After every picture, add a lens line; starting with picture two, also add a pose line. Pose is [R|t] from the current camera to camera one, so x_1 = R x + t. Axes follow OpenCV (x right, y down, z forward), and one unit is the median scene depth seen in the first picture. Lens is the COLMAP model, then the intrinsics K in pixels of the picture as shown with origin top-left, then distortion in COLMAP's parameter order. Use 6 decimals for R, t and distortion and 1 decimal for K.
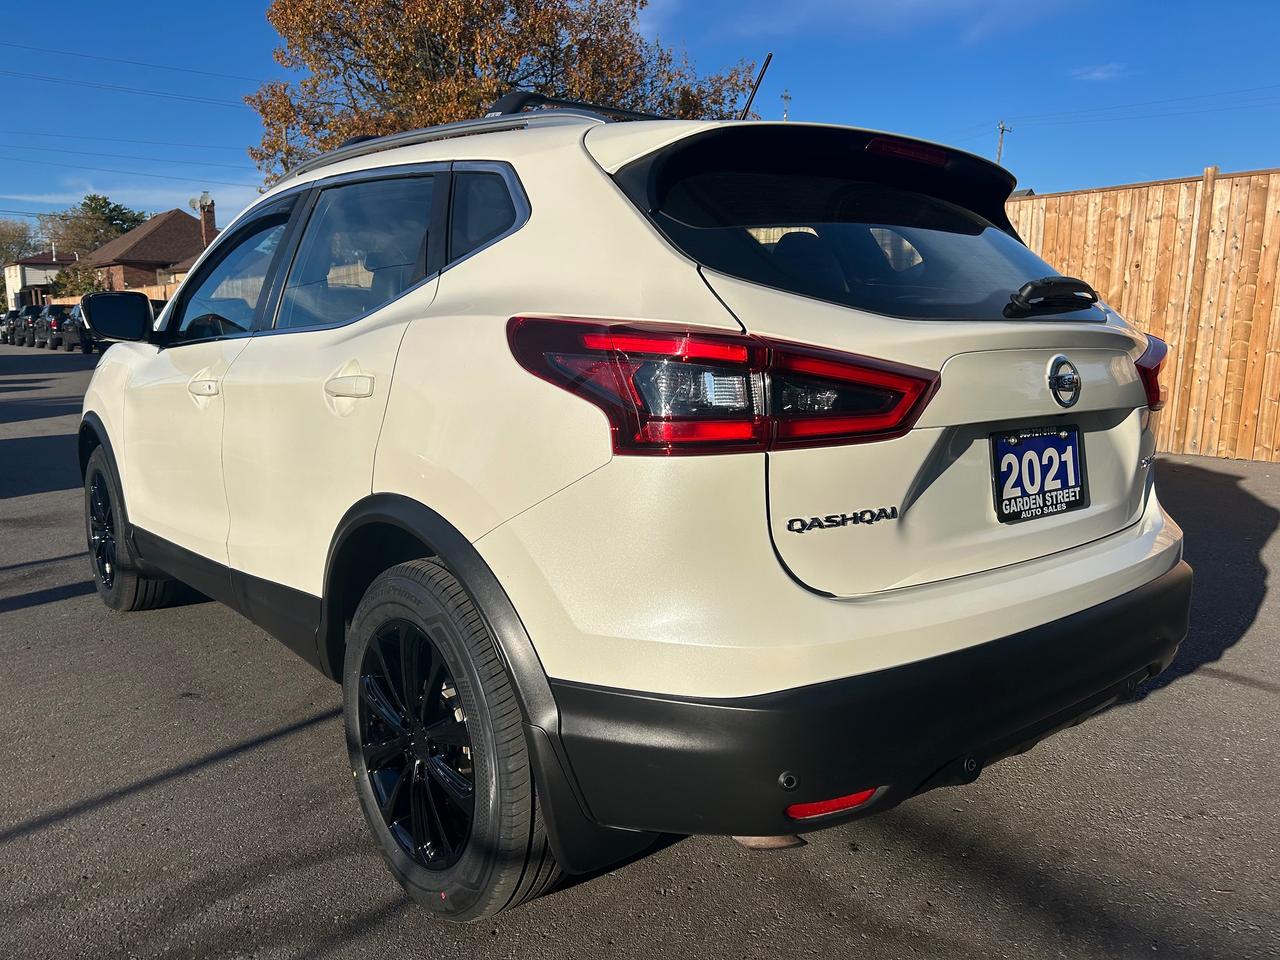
lens RADIAL K [[1069.0, 0, 636.4], [0, 1069.0, 474.8], [0, 0, 1]] dist [0.051884, 0.002768]
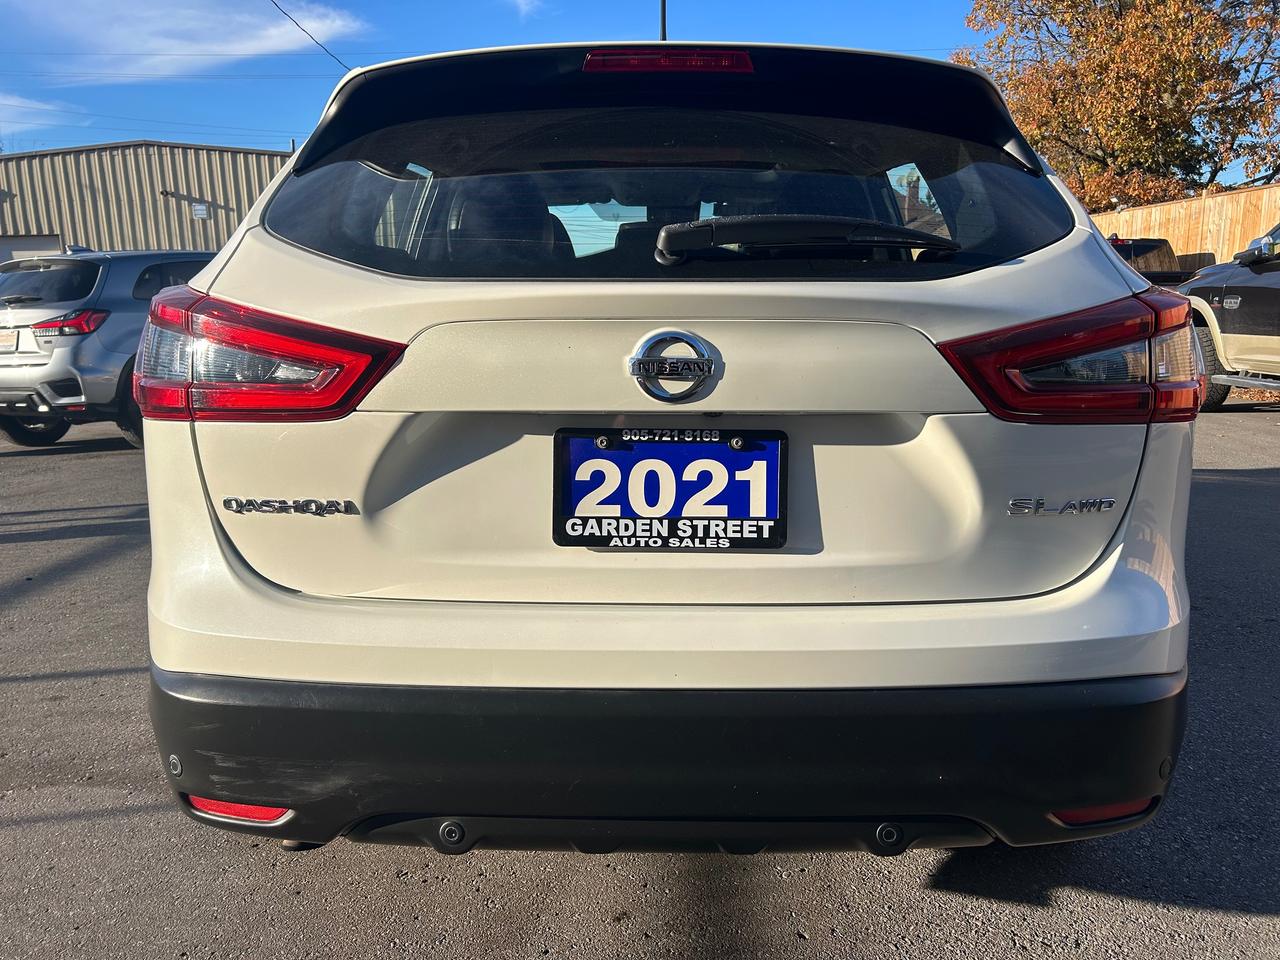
lens RADIAL K [[1069.0, 0, 639.8], [0, 1069.0, 480.1], [0, 0, 1]] dist [0.051884, 0.002768]
pose [[0.750762, 0.111549, -0.651086, 0.844597], [-0.092704, 0.993677, 0.063348, -0.054007], [0.654035, 0.012799, 0.756356, 0.444536]]
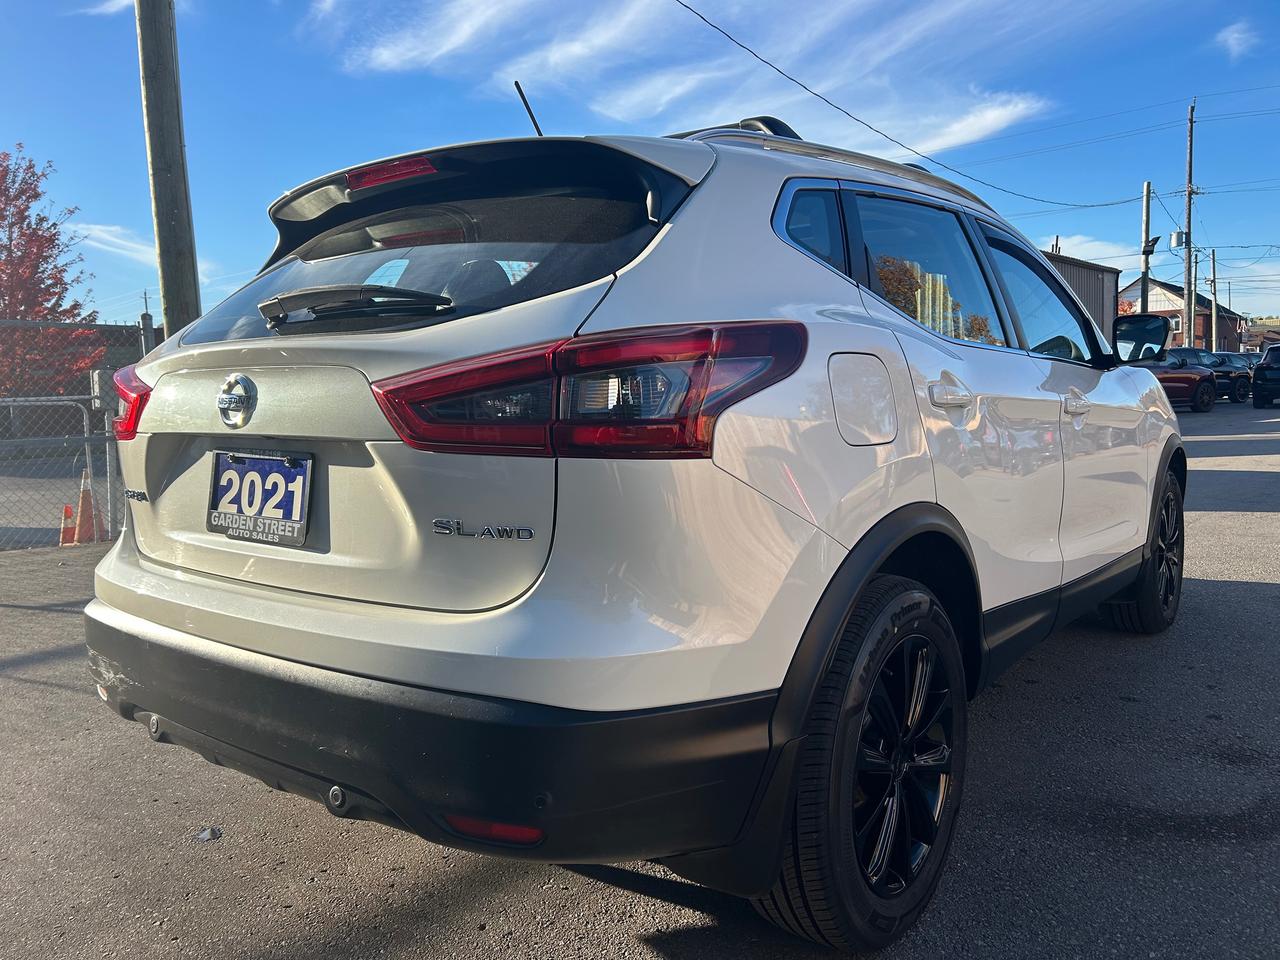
lens RADIAL K [[1069.0, 0, 643.6], [0, 1069.0, 479.2], [0, 0, 1]] dist [0.051884, 0.002768]
pose [[0.163316, 0.084255, -0.982969, 1.398901], [-0.118606, 0.990797, 0.065220, -0.122371], [0.979418, 0.105935, 0.171807, 1.190476]]
